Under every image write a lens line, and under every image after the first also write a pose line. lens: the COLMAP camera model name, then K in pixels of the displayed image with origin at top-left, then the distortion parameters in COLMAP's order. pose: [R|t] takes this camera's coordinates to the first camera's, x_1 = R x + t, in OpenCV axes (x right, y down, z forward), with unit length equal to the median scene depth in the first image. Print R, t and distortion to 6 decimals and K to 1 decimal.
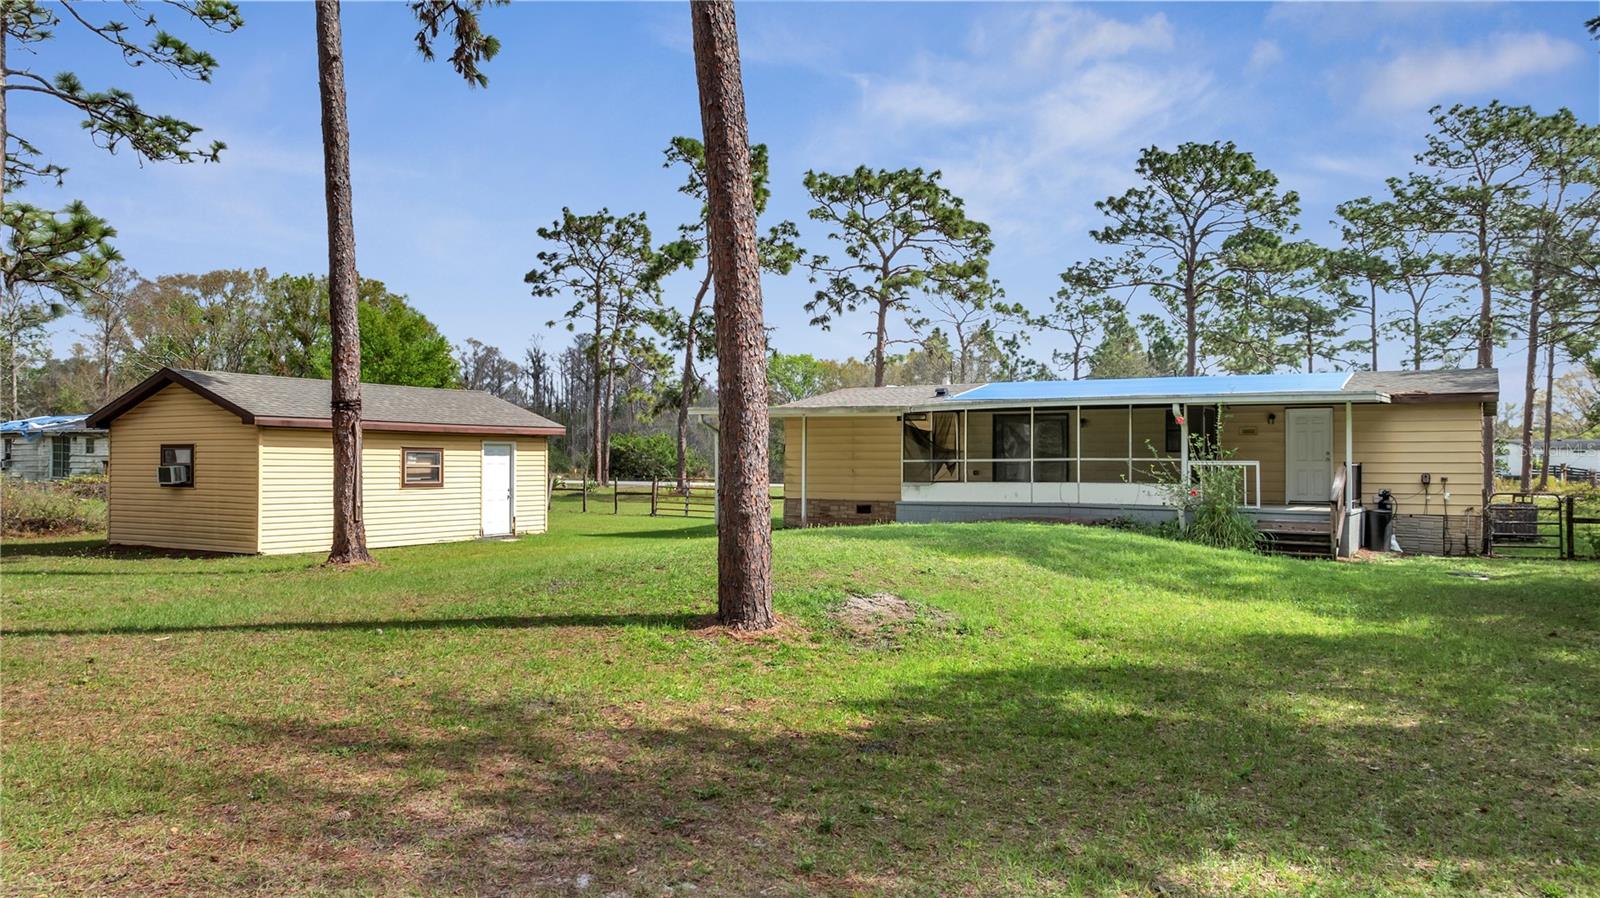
lens RADIAL K [[1128.0, 0, 802.9], [0, 1128.0, 448.4], [0, 0, 1]] dist [-0.020326, -0.004924]
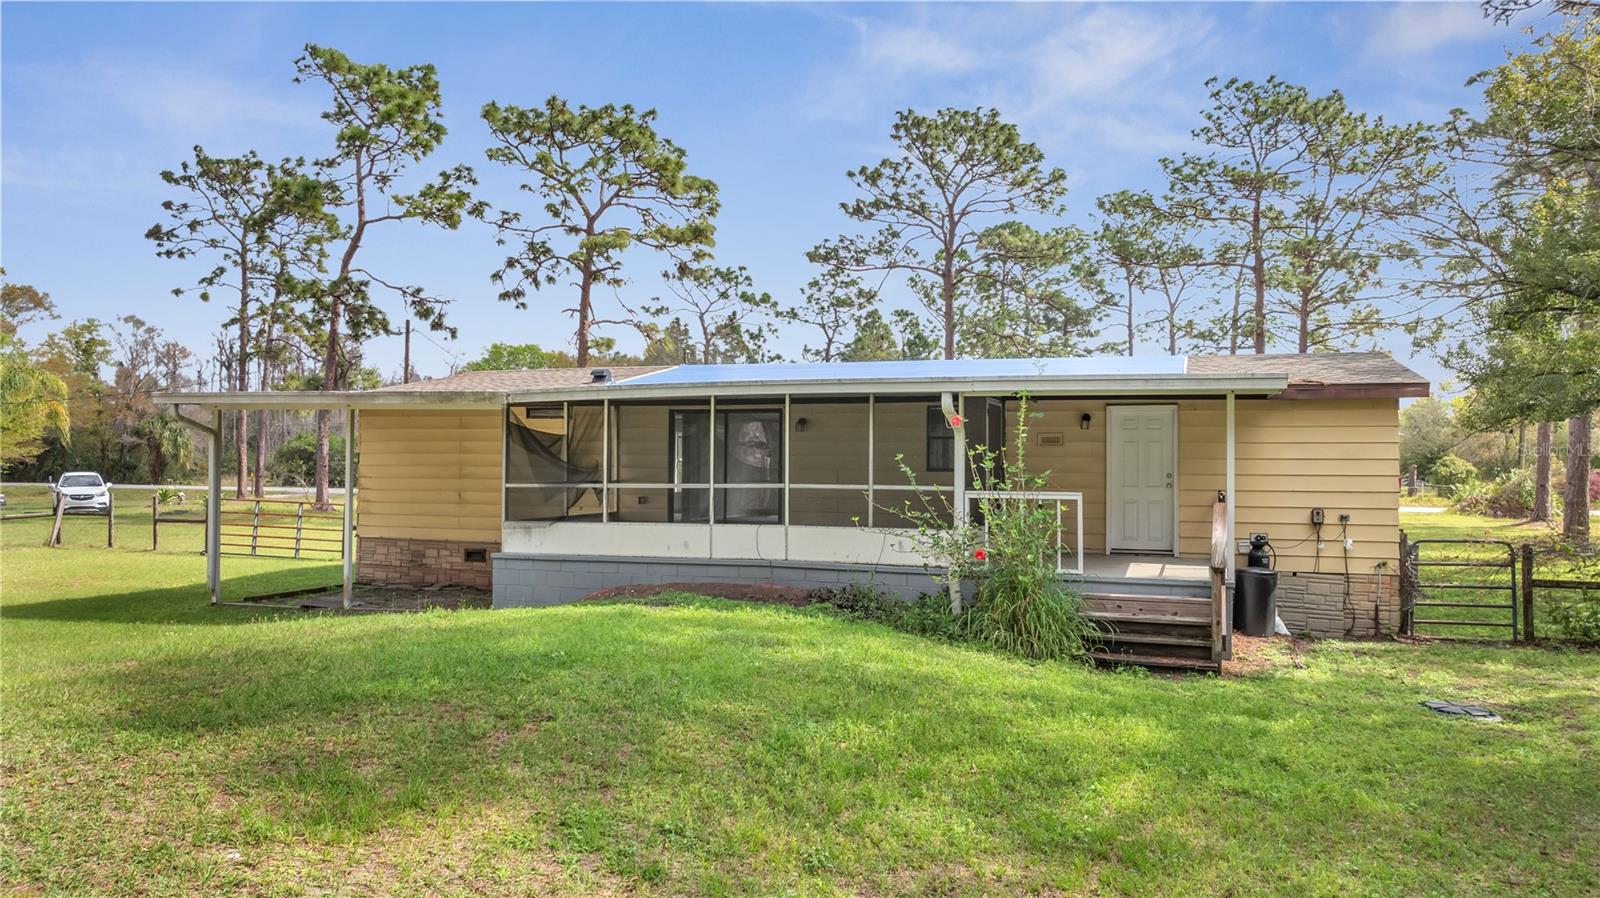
lens RADIAL K [[1124.5, 0, 810.4], [0, 1124.5, 449.1], [0, 0, 1]] dist [-0.022239, -0.002450]
pose [[0.976712, 0.006188, 0.214463, 0.054287], [-0.006322, 0.999980, -0.000062, -0.004008], [-0.214460, -0.001295, 0.976732, 0.175917]]
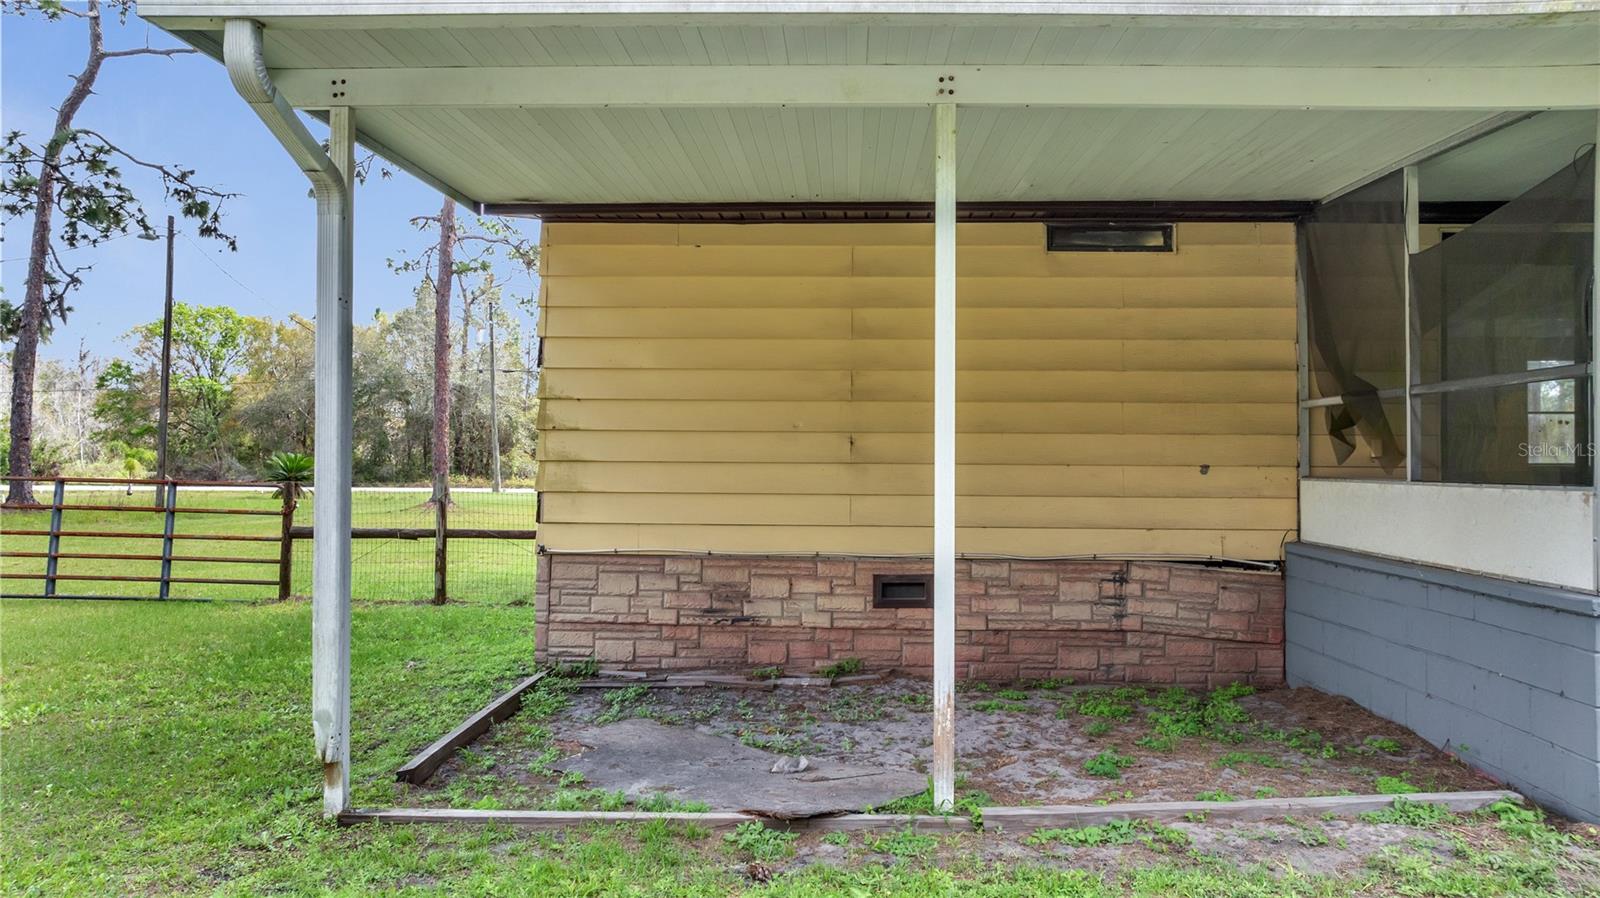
lens RADIAL K [[1112.2, 0, 800.0], [0, 1112.2, 449.0], [0, 0, 1]] dist [-0.001839, 0.004536]
pose [[0.873603, 0.007024, 0.486588, -0.047620], [-0.007873, 0.999969, -0.000300, 0.011487], [-0.486575, -0.003569, 0.873632, 0.415513]]
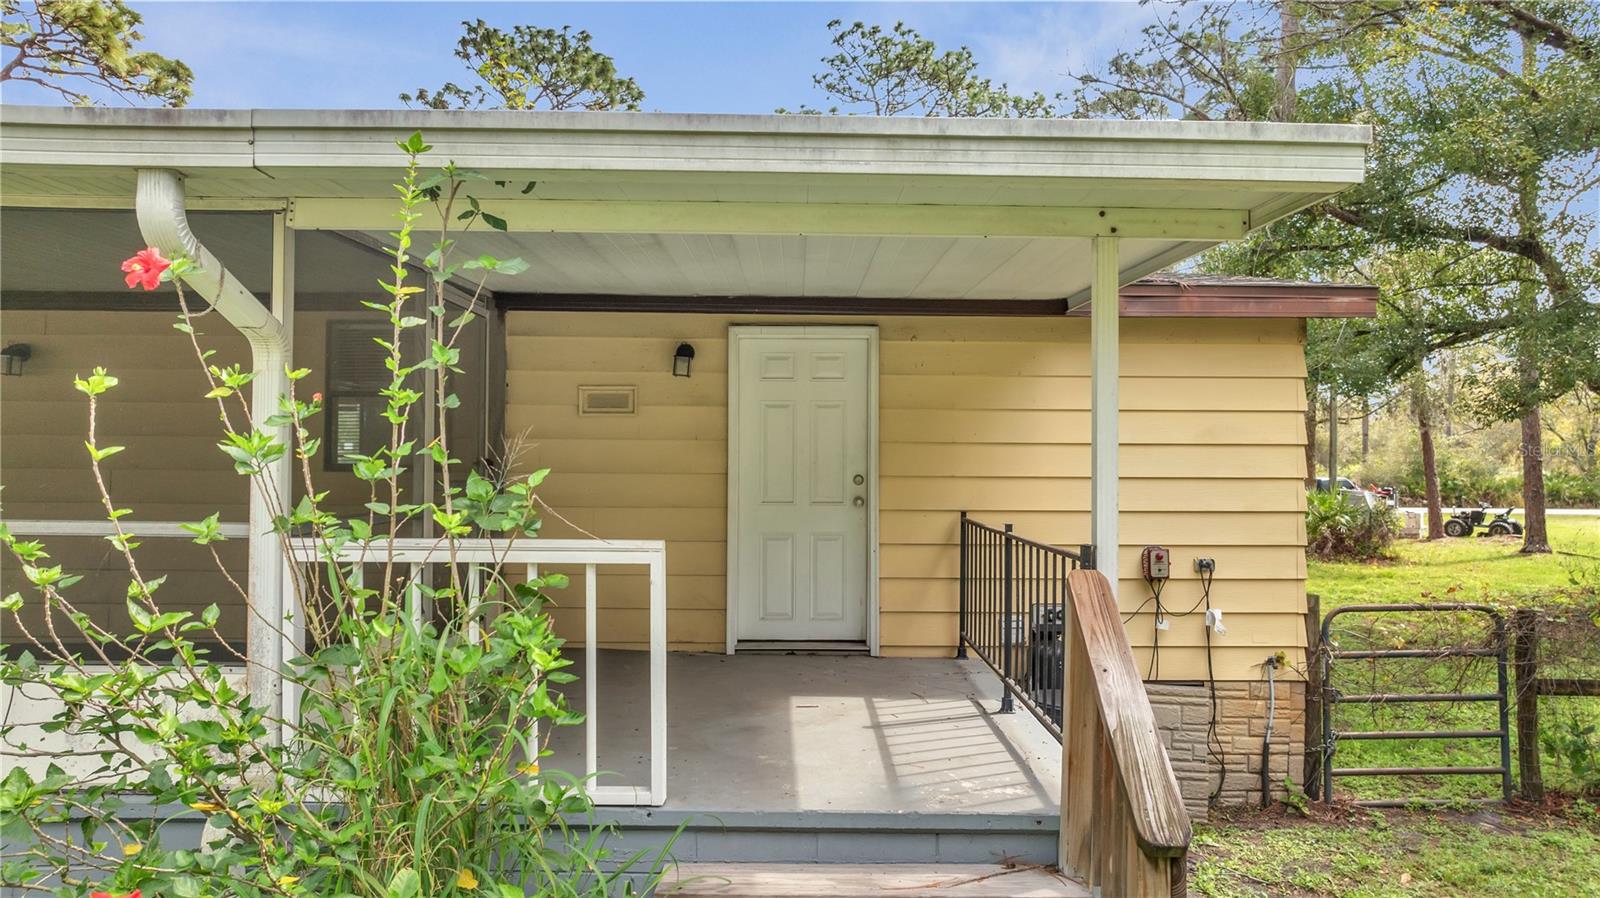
lens RADIAL K [[1128.0, 0, 802.9], [0, 1128.0, 448.4], [0, 0, 1]] dist [-0.020326, -0.004924]
pose [[0.849893, 0.010803, 0.526845, 0.125388], [-0.011149, 0.999935, -0.002519, -0.001237], [-0.526838, -0.003732, 0.849958, 0.318395]]
